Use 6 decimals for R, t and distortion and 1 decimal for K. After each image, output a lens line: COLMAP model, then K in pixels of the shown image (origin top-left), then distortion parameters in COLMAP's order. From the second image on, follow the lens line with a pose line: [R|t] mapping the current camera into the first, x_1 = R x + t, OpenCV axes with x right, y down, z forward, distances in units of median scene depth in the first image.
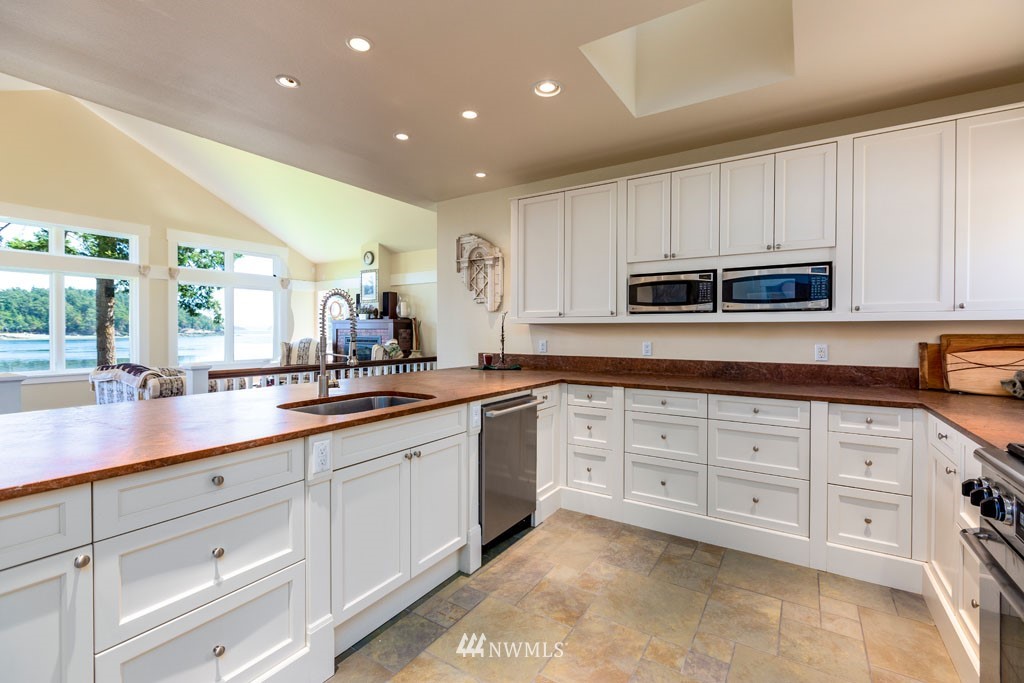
lens RADIAL K [[448.9, 0, 506.6], [0, 448.9, 340.5], [0, 0, 1]] dist [-0.000564, 0.000139]
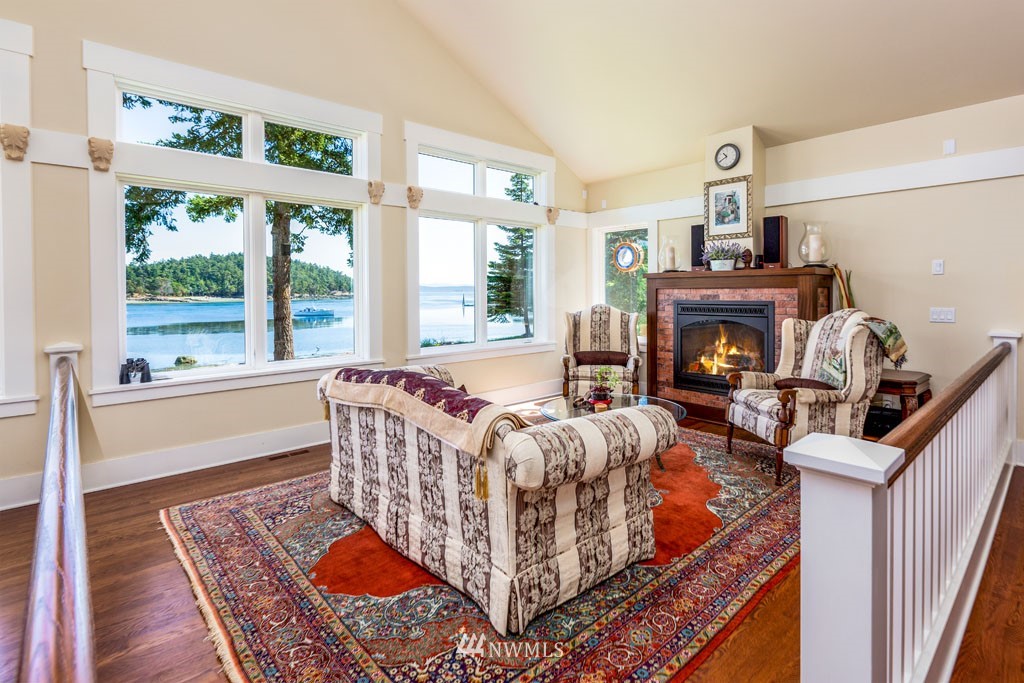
lens RADIAL K [[505.6, 0, 530.5], [0, 505.6, 303.5], [0, 0, 1]] dist [-0.004233, -0.000231]
pose [[0.969209, -0.003078, -0.246221, -0.385340], [0.004051, 0.999986, 0.003445, -0.010186], [0.246207, -0.004336, 0.969207, 0.352273]]
